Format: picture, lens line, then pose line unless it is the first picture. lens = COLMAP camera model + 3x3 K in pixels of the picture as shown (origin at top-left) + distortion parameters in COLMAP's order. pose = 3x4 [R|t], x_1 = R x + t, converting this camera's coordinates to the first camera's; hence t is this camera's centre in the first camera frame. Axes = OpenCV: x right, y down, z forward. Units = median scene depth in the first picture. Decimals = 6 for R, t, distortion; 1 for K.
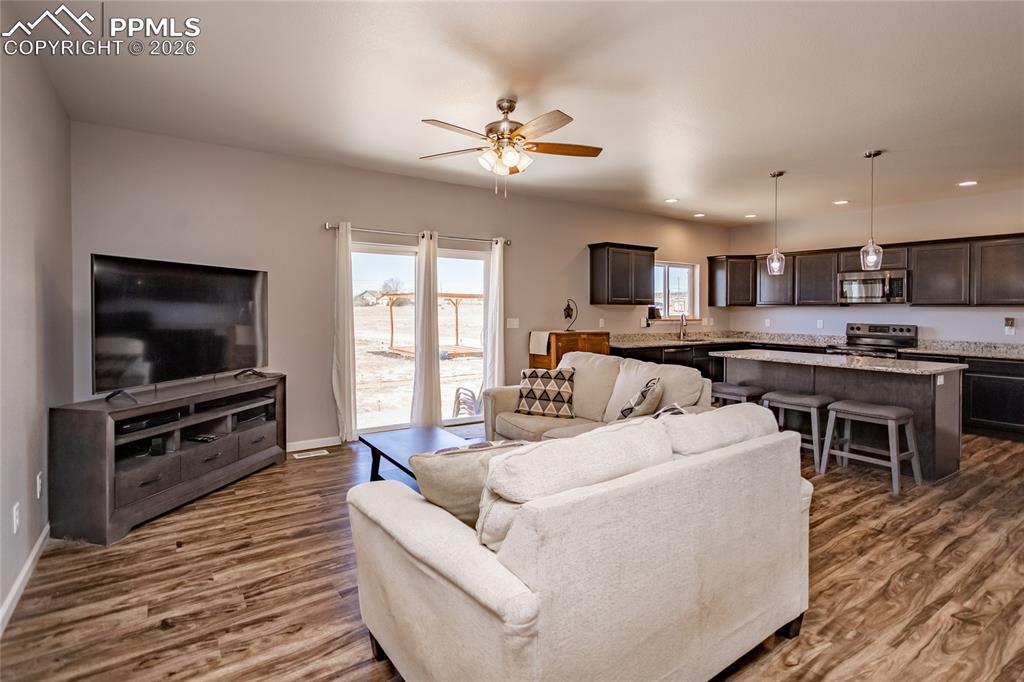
lens RADIAL K [[509.7, 0, 483.8], [0, 509.7, 307.0], [0, 0, 1]] dist [0.007989, -0.003075]
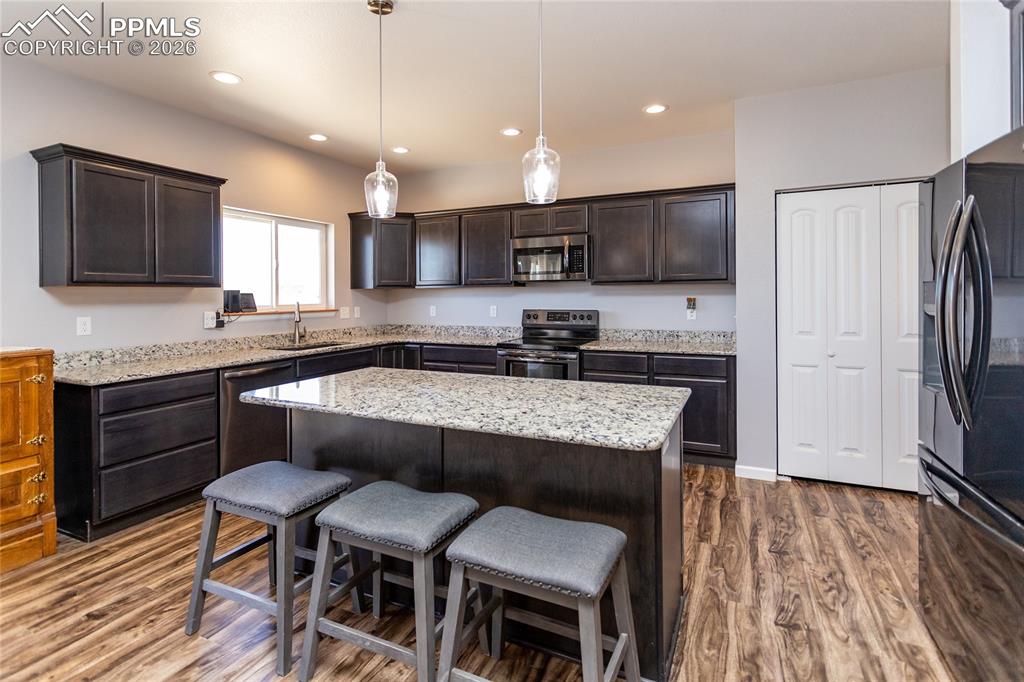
lens RADIAL K [[509.7, 0, 497.4], [0, 509.7, 293.6], [0, 0, 1]] dist [0.007989, -0.003075]
pose [[0.859235, -0.016543, 0.511313, 0.310388], [0.015862, 0.999858, 0.005695, 0.004613], [-0.511334, 0.003217, 0.859376, 0.398479]]
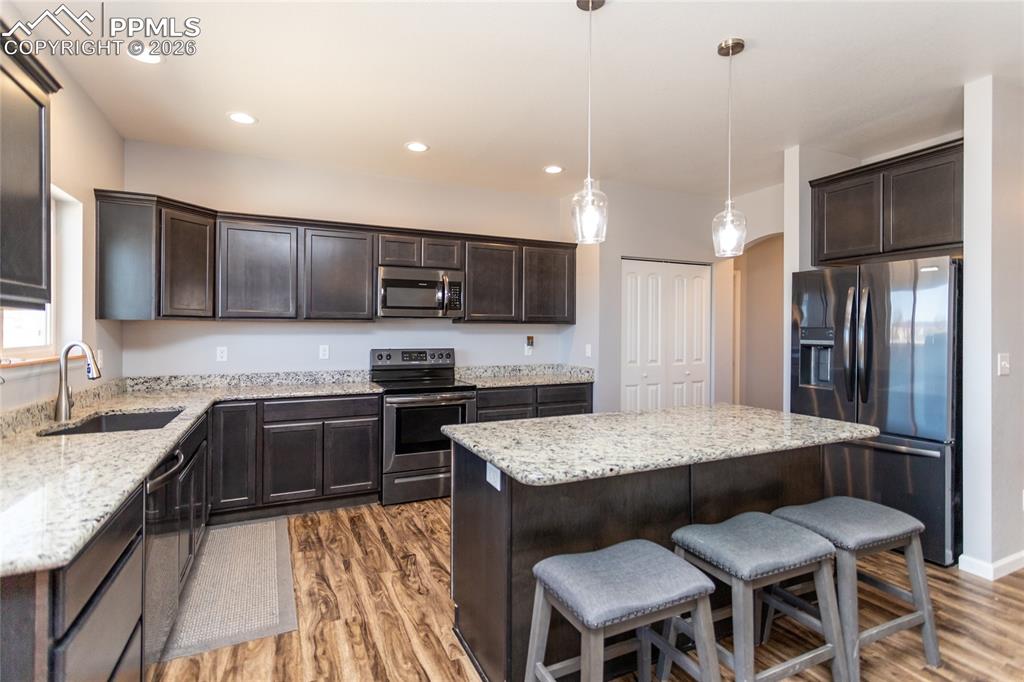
lens RADIAL K [[509.7, 0, 523.9], [0, 509.7, 341.1], [0, 0, 1]] dist [0.007989, -0.003075]
pose [[0.128523, -0.028596, 0.991294, 0.116900], [-0.003940, 0.999562, 0.029345, 0.002932], [-0.991699, -0.007678, 0.128354, 0.737244]]
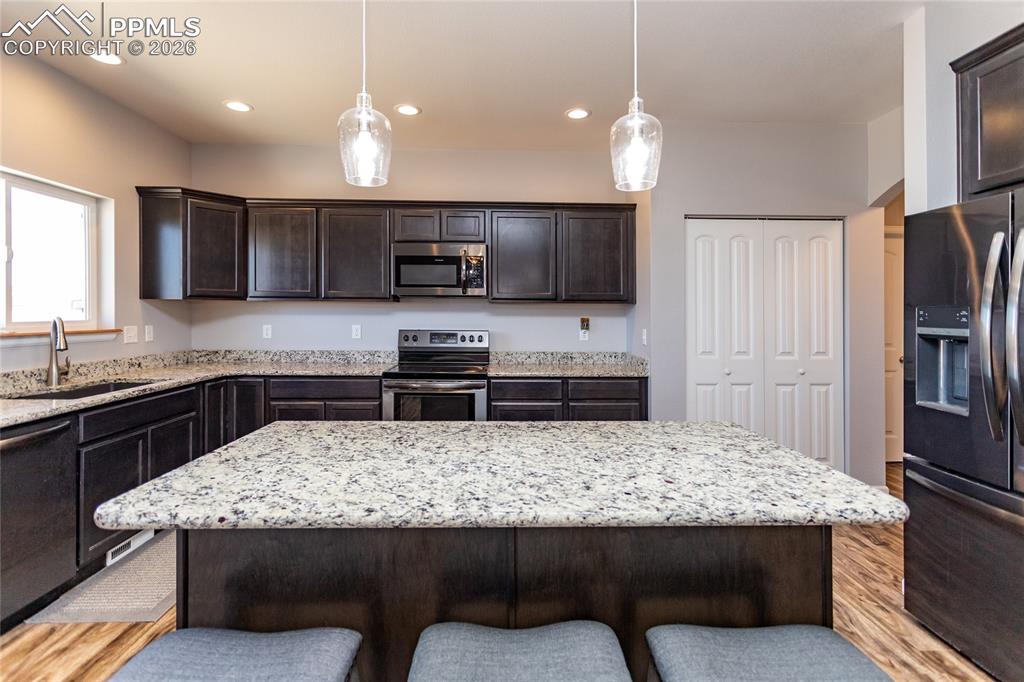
lens RADIAL K [[509.7, 0, 508.2], [0, 509.7, 315.2], [0, 0, 1]] dist [0.007989, -0.003075]
pose [[0.526144, -0.008896, 0.850349, 0.268611], [-0.005482, 0.999889, 0.013852, 0.005686], [-0.850378, -0.011950, 0.526037, 0.576282]]
